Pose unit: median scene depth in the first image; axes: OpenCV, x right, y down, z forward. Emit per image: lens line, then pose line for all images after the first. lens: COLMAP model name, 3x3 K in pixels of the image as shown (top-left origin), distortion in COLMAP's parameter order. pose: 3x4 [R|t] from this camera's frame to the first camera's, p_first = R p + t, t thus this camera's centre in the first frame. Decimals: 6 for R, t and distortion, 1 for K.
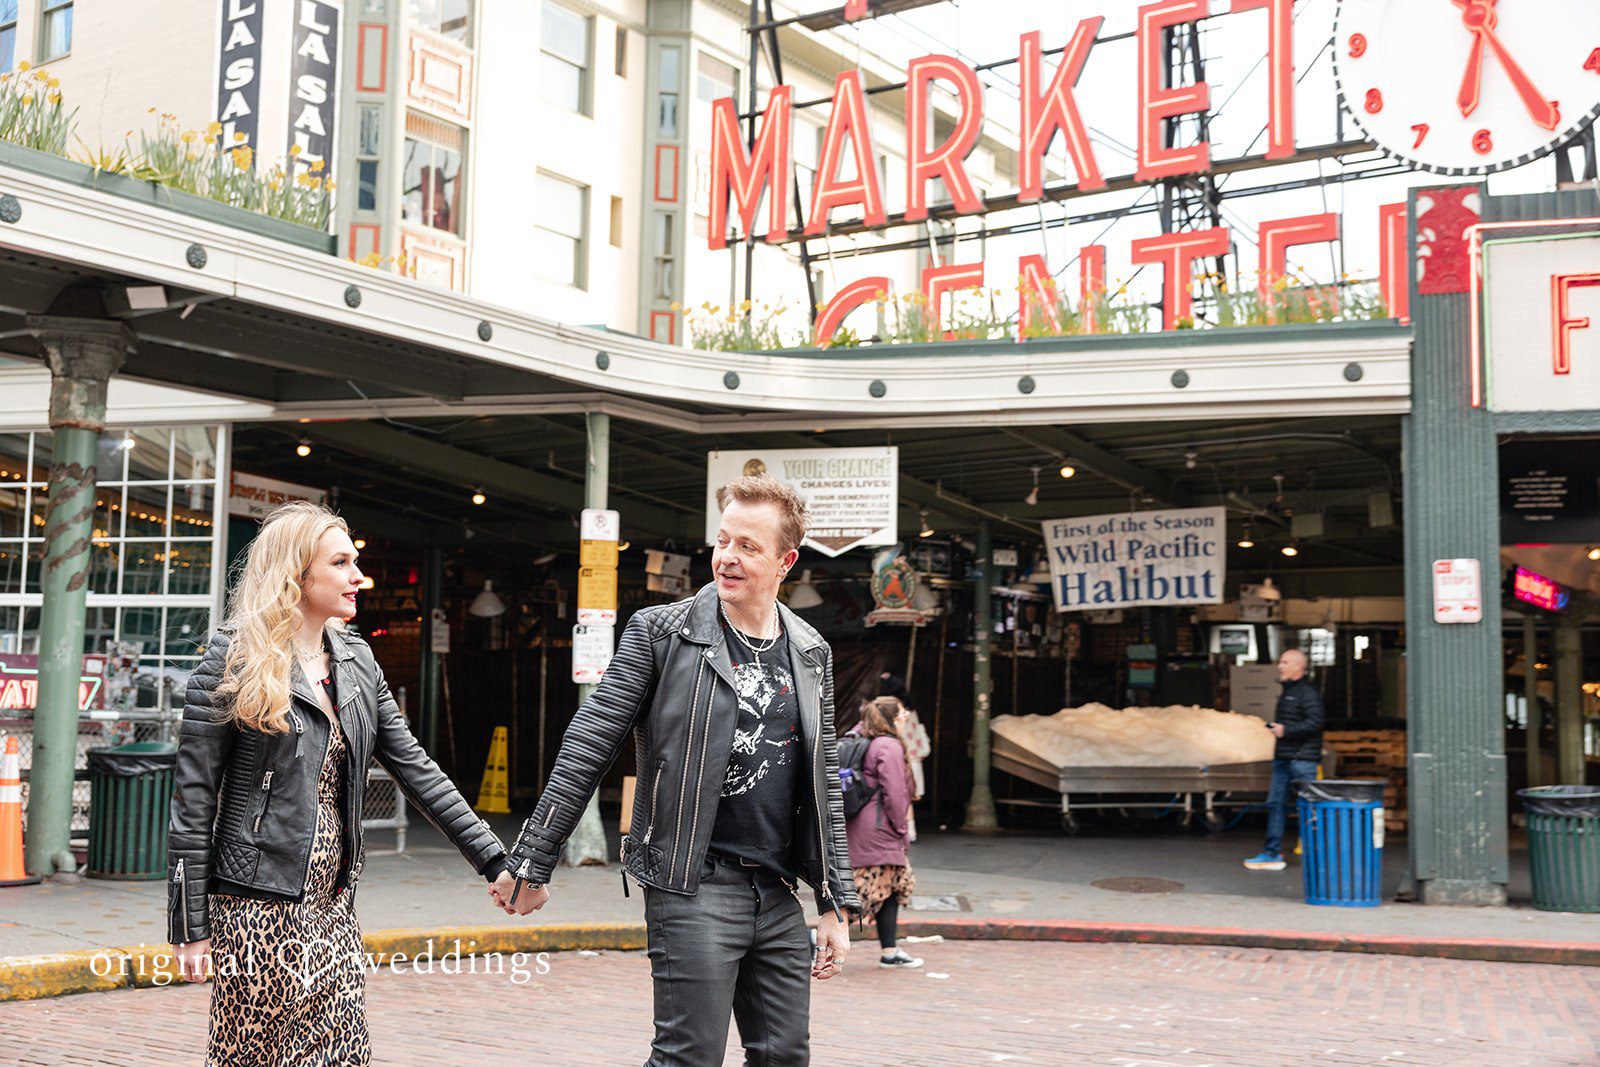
lens RADIAL K [[1829.2, 0, 779.3], [0, 1829.2, 528.8], [0, 0, 1]] dist [-0.022354, 0.020149]
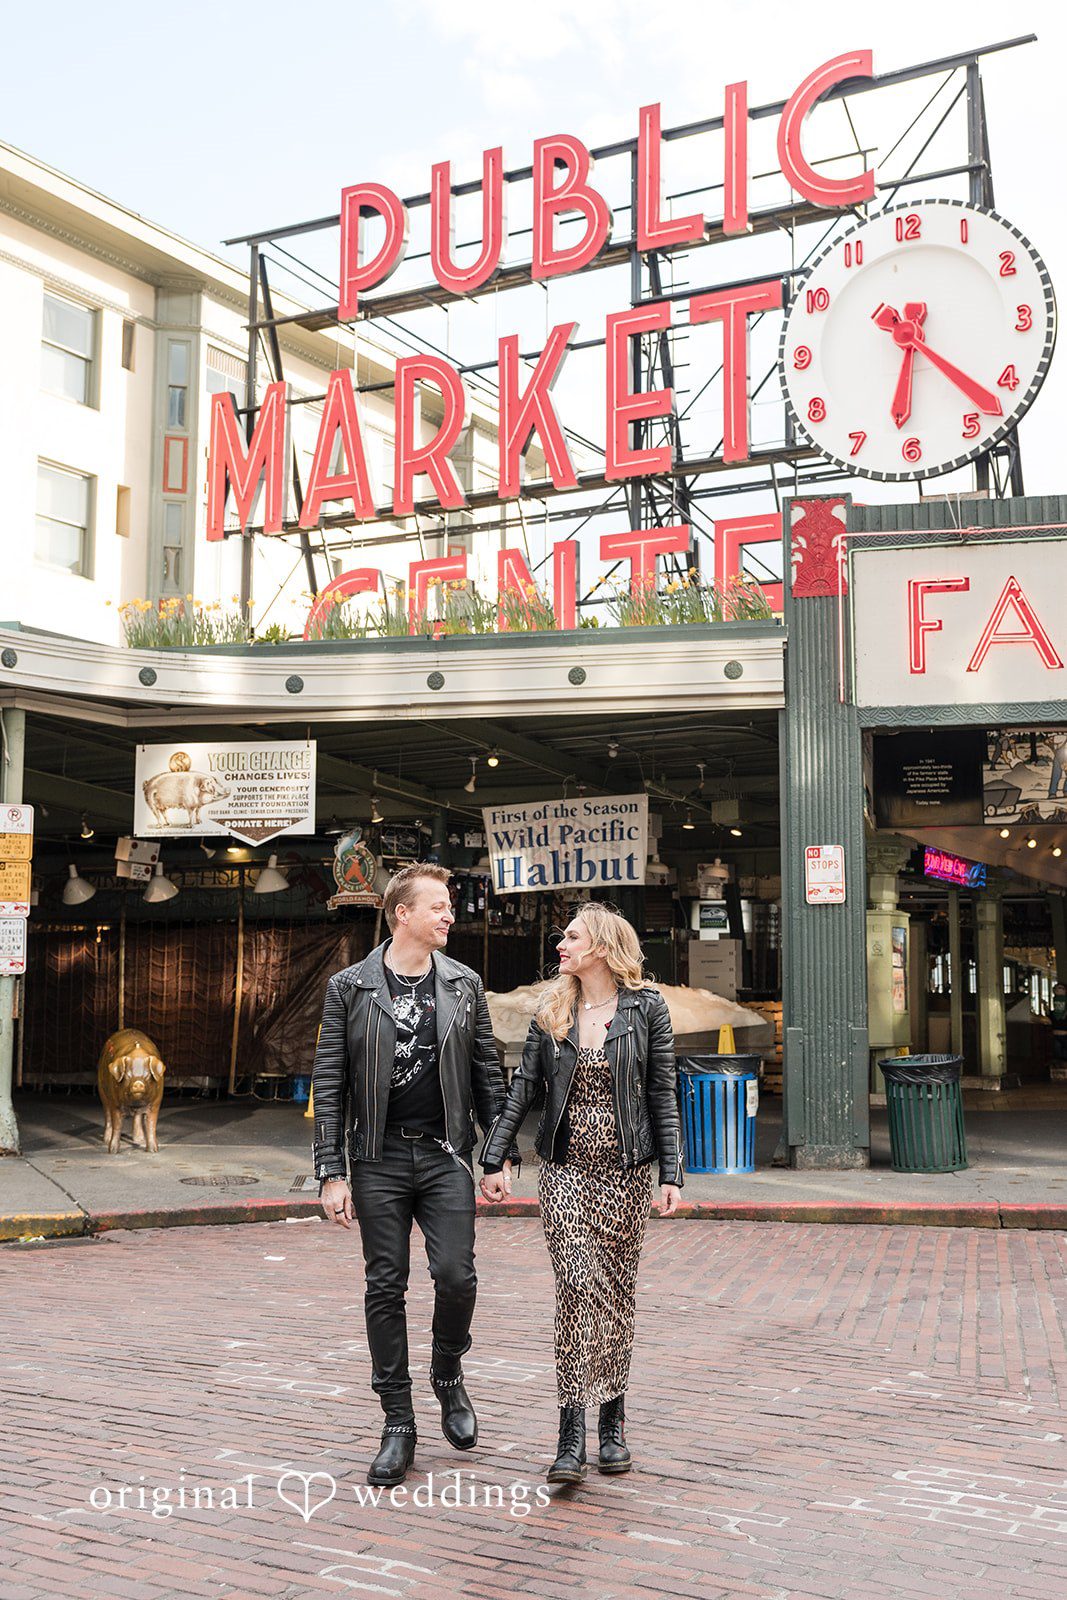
lens RADIAL K [[1768.9, 0, 578.5], [0, 1768.9, 774.4], [0, 0, 1]] dist [-0.011513, 0.011053]
pose [[0.992600, -0.005977, 0.121281, 0.066117], [0.007914, 0.999849, -0.015495, -0.006318], [-0.121170, 0.016340, 0.992497, -0.009955]]
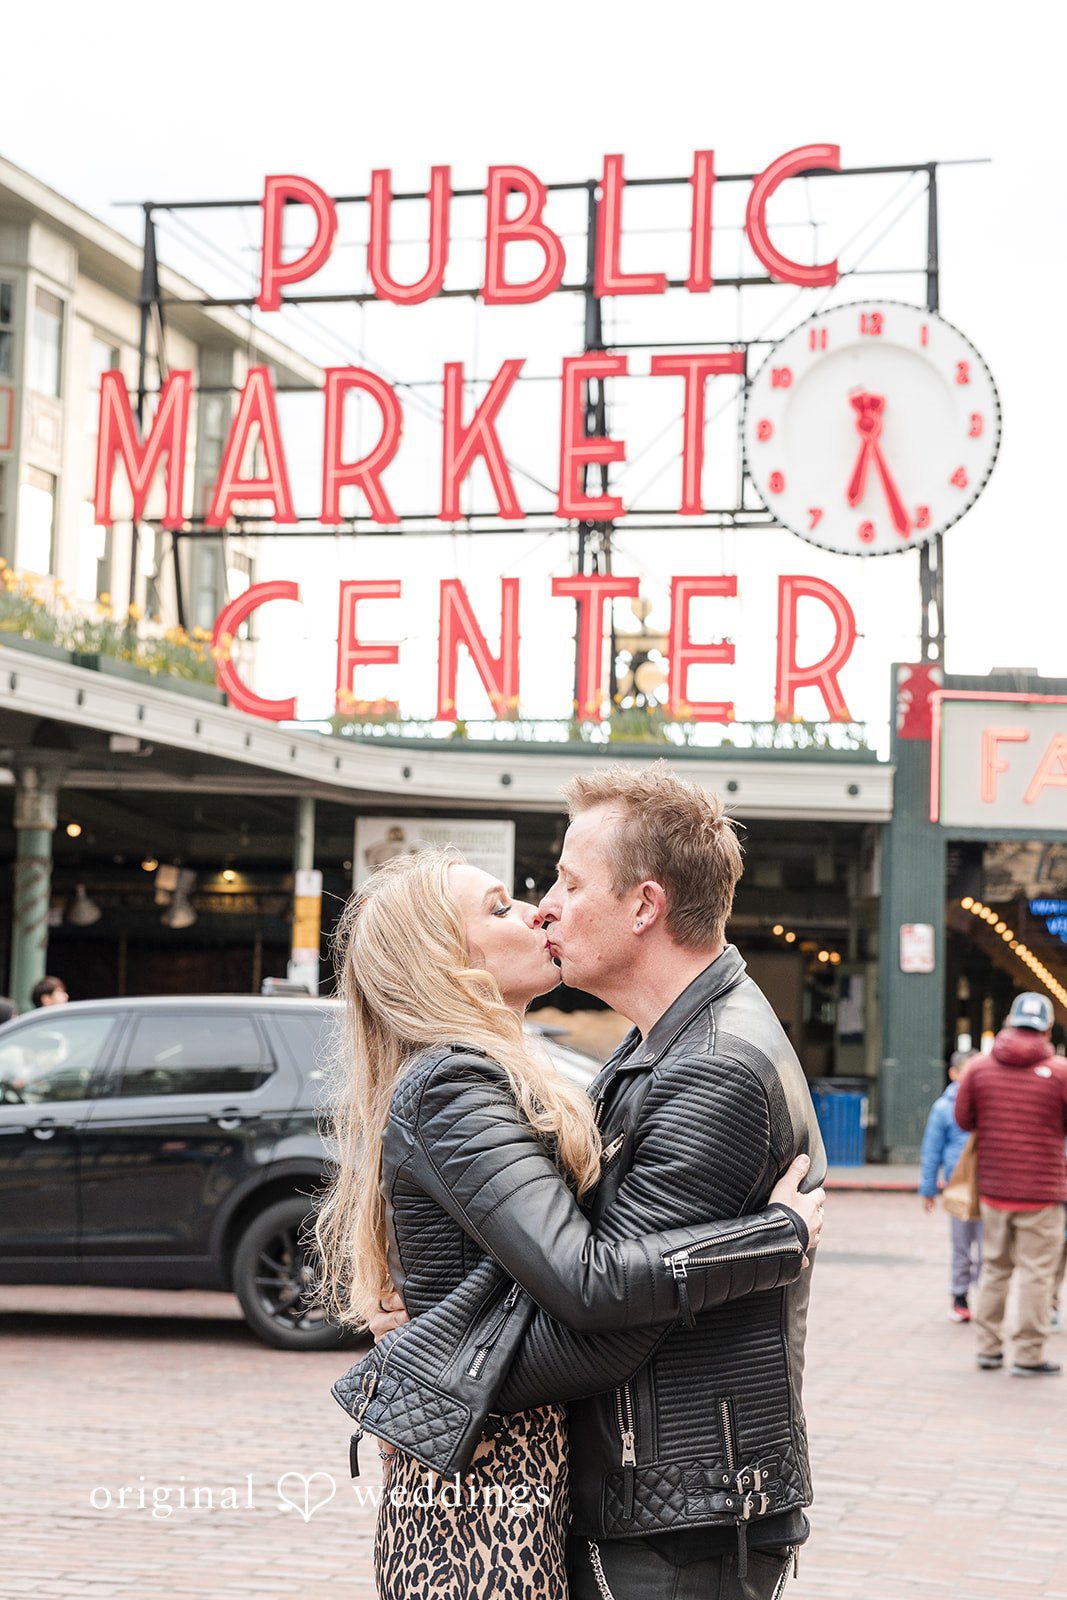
lens RADIAL K [[2616.4, 0, 558.7], [0, 2616.4, 752.7], [0, 0, 1]] dist [0.023814, 0.039918]
pose [[0.936370, 0.035338, 0.349232, -0.406657], [-0.042698, 0.998998, 0.013396, -0.088610], [-0.348408, -0.027455, 0.936941, -0.547265]]
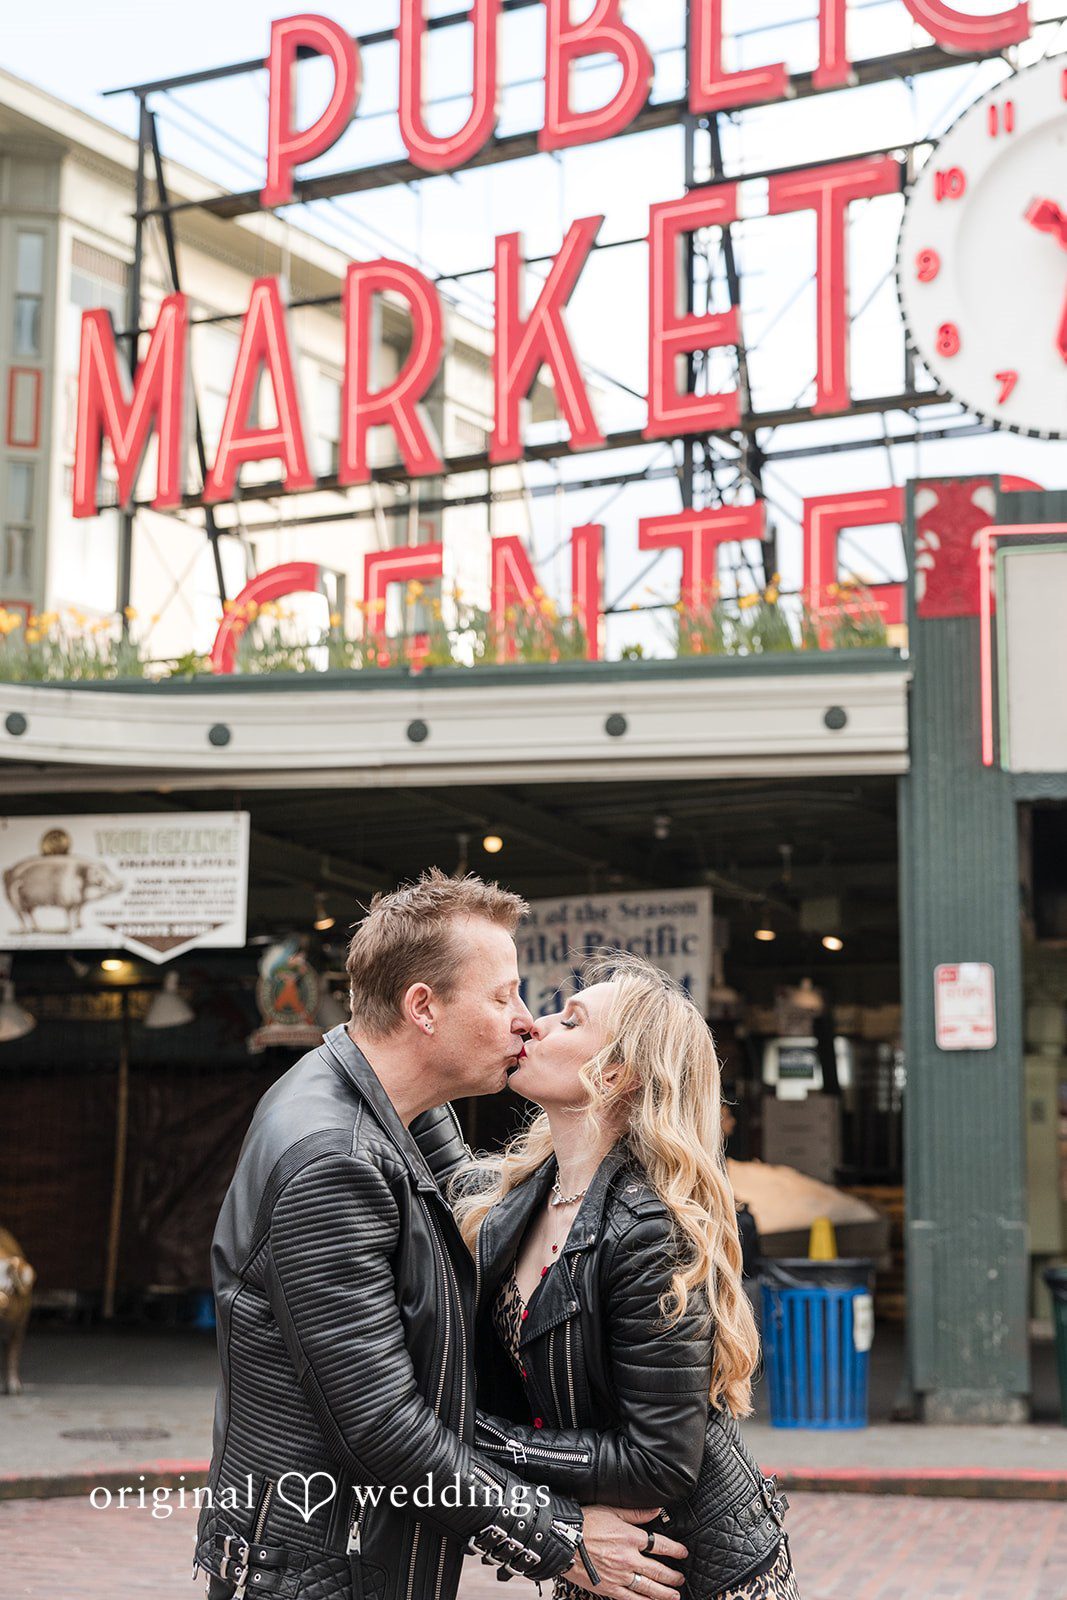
lens RADIAL K [[2616.4, 0, 558.7], [0, 2616.4, 752.7], [0, 0, 1]] dist [0.023814, 0.039918]
pose [[0.993840, 0.002626, 0.110789, 0.052588], [0.003195, 0.998625, -0.052332, -0.009785], [-0.110775, 0.052364, 0.992465, -0.047704]]
